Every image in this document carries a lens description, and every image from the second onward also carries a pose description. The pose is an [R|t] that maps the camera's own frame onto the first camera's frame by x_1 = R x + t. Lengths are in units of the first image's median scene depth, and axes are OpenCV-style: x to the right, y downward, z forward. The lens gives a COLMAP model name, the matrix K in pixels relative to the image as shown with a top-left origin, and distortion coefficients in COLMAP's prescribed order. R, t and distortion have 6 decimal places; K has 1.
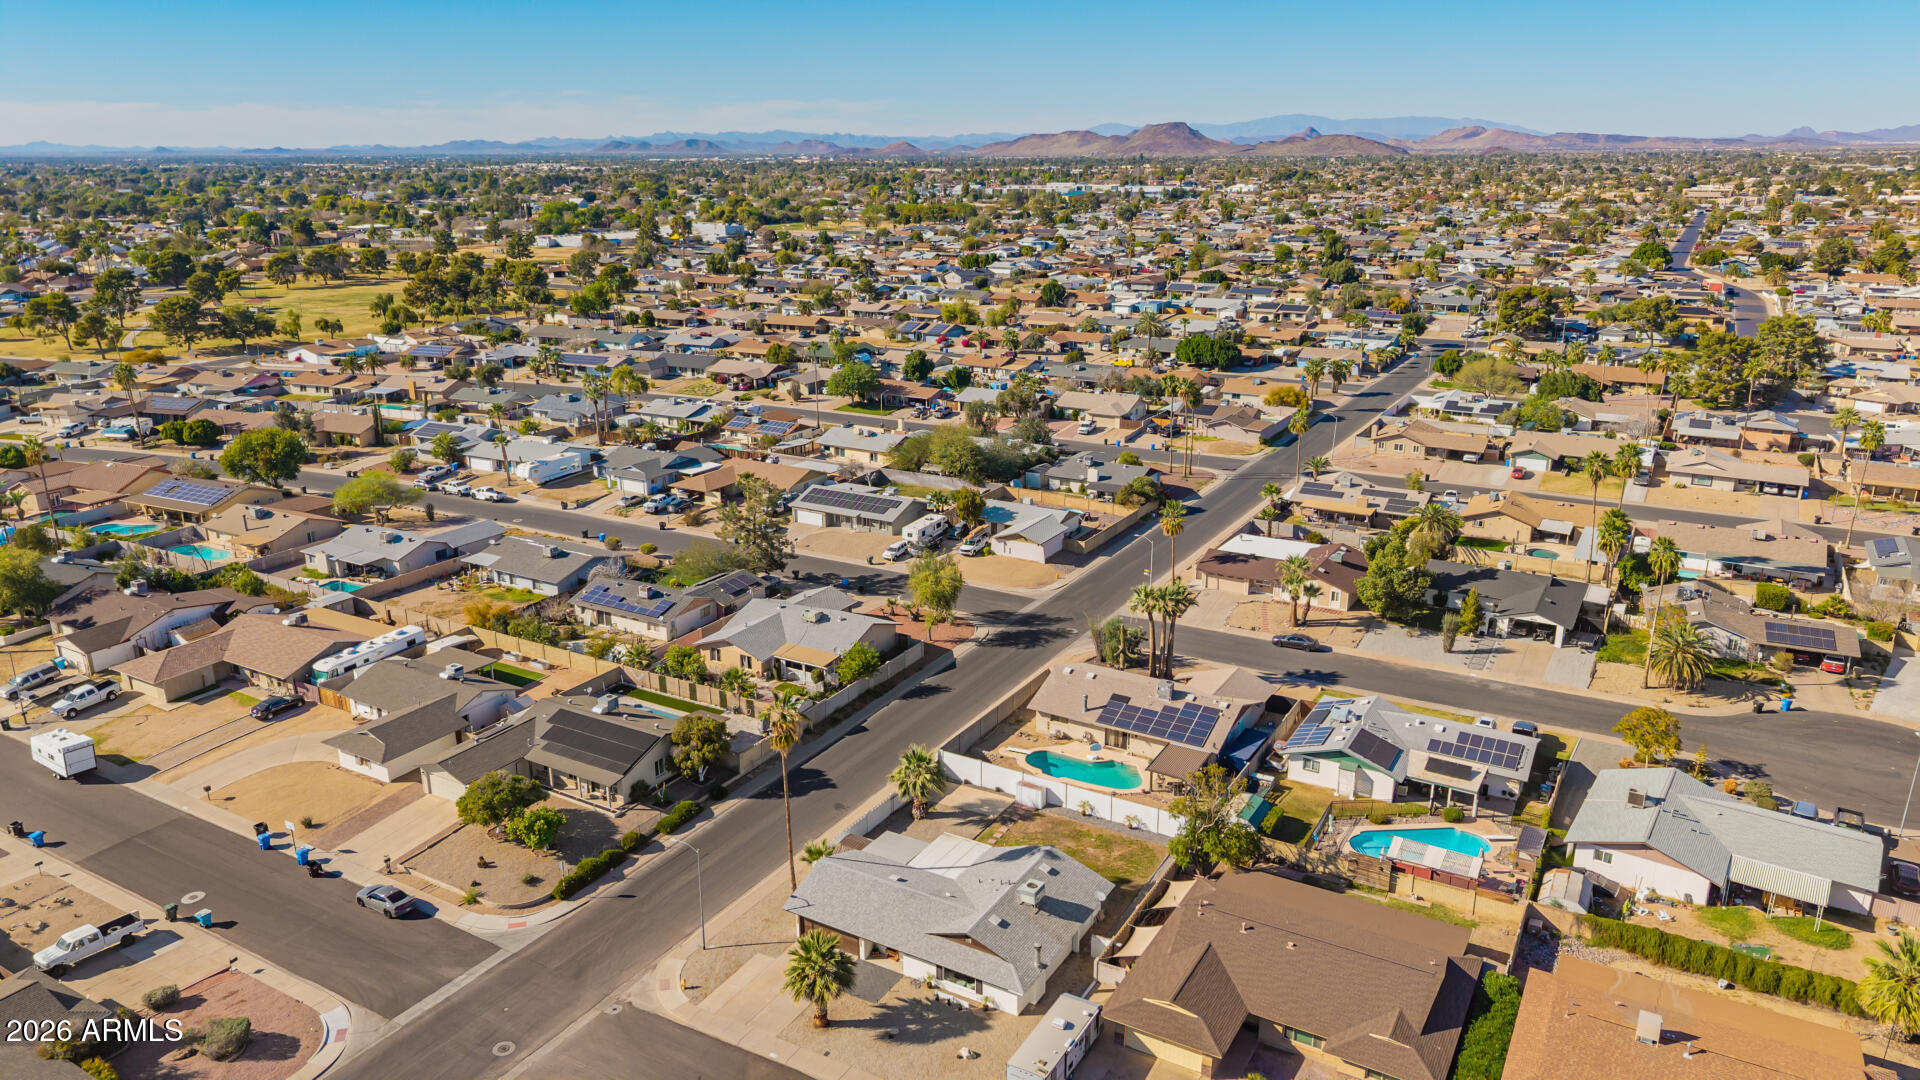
lens RADIAL K [[1277.3, 0, 960.0], [0, 1277.3, 540.0], [0, 0, 1]] dist [0.075869, -0.106137]
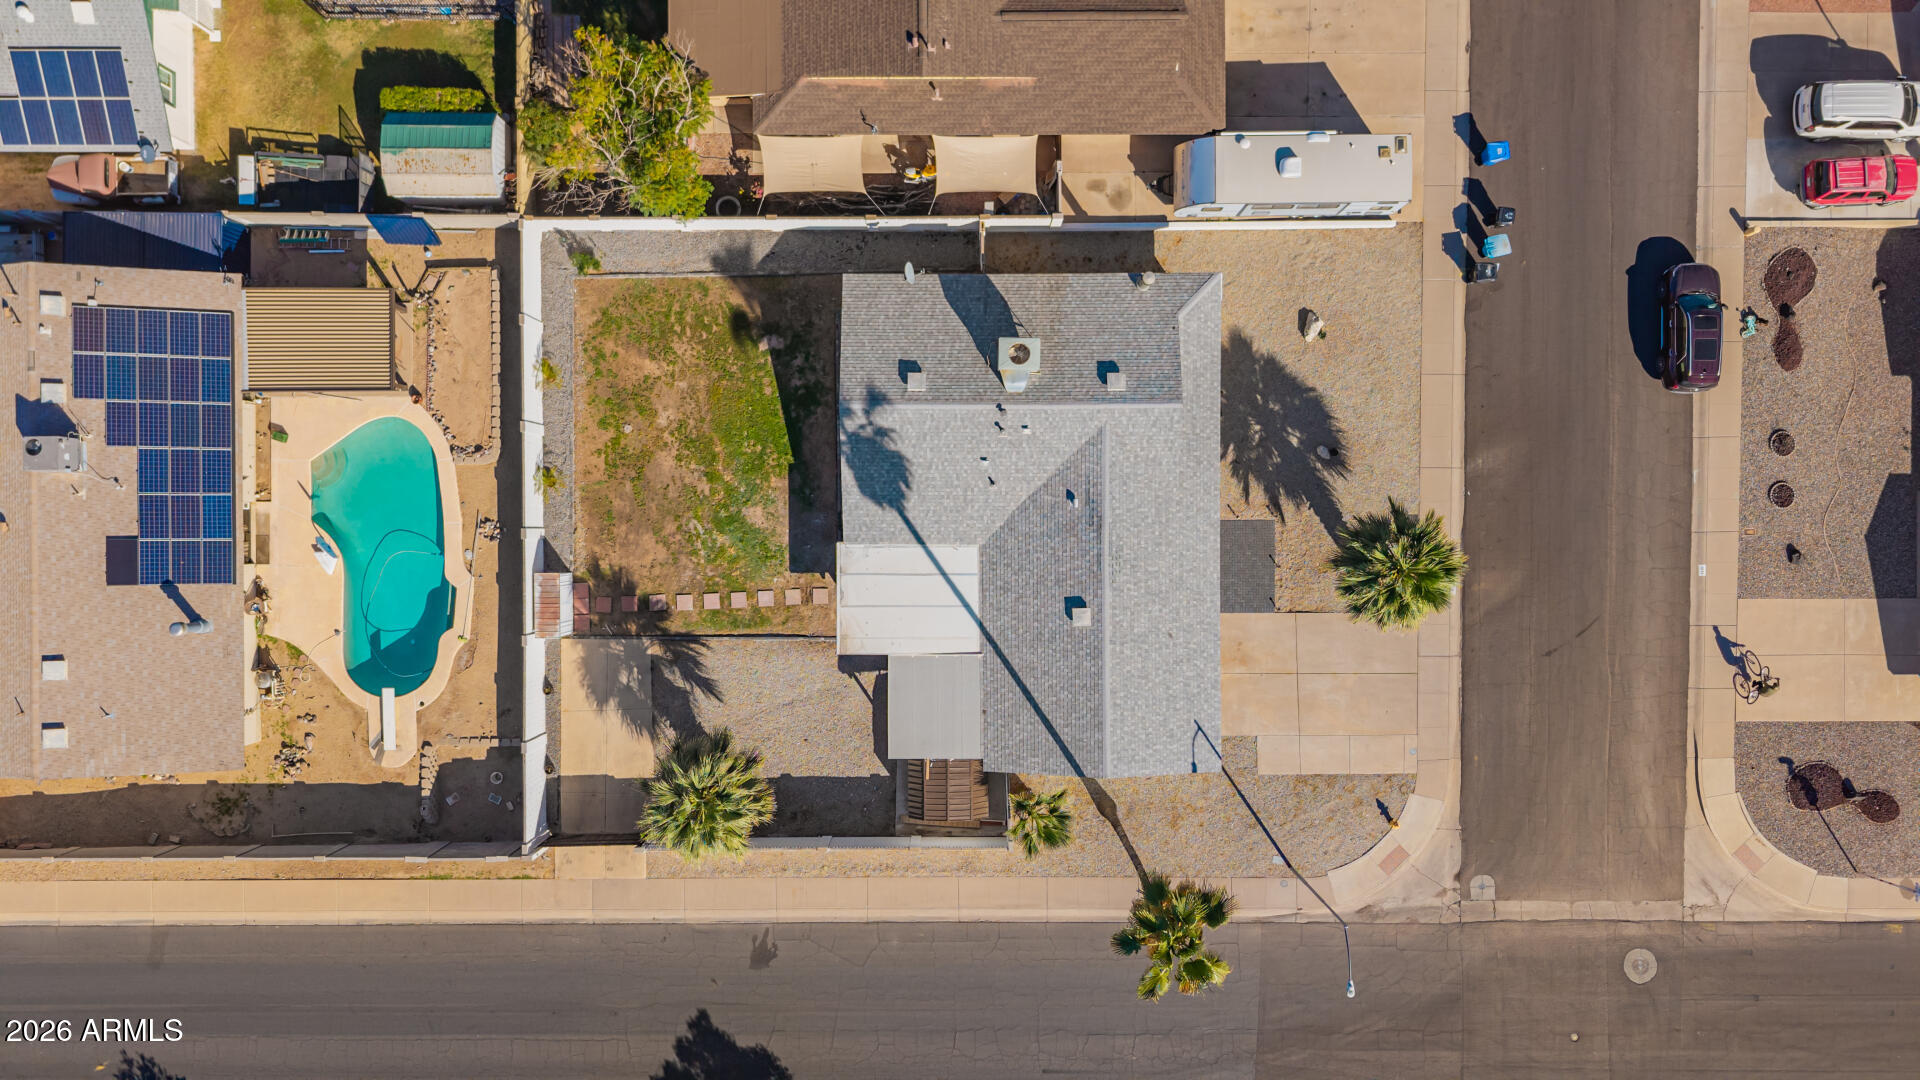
lens RADIAL K [[1277.3, 0, 960.0], [0, 1277.3, 540.0], [0, 0, 1]] dist [0.075869, -0.106137]
pose [[-0.500766, -0.865582, -0.001096, 0.001848], [0.248797, -0.145150, 0.957618, -0.155582], [-0.829056, 0.479270, 0.288040, 0.547768]]
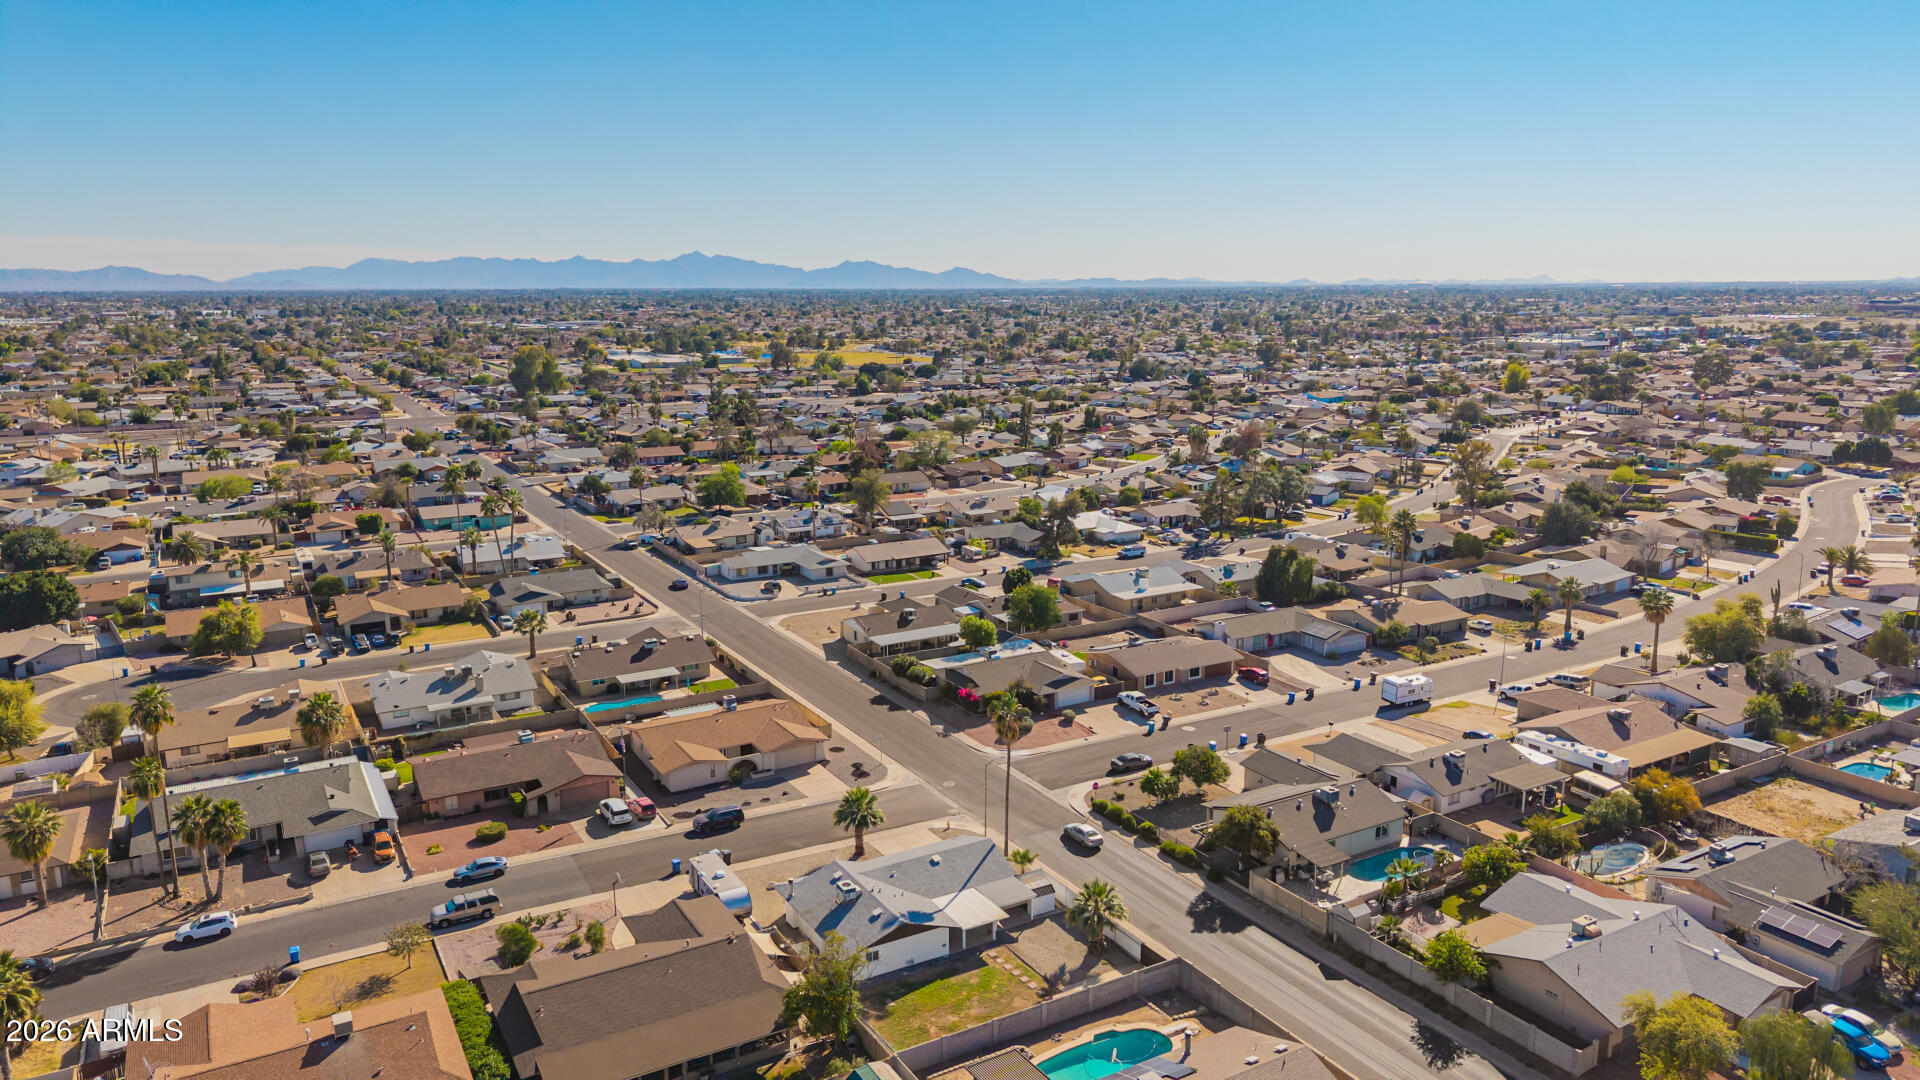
lens RADIAL K [[1277.3, 0, 960.0], [0, 1277.3, 540.0], [0, 0, 1]] dist [0.075869, -0.106137]
pose [[-0.495414, 0.175610, -0.850721, 0.581854], [-0.245383, 0.911173, 0.330986, -0.266979], [0.833278, 0.372727, -0.408316, 0.880323]]
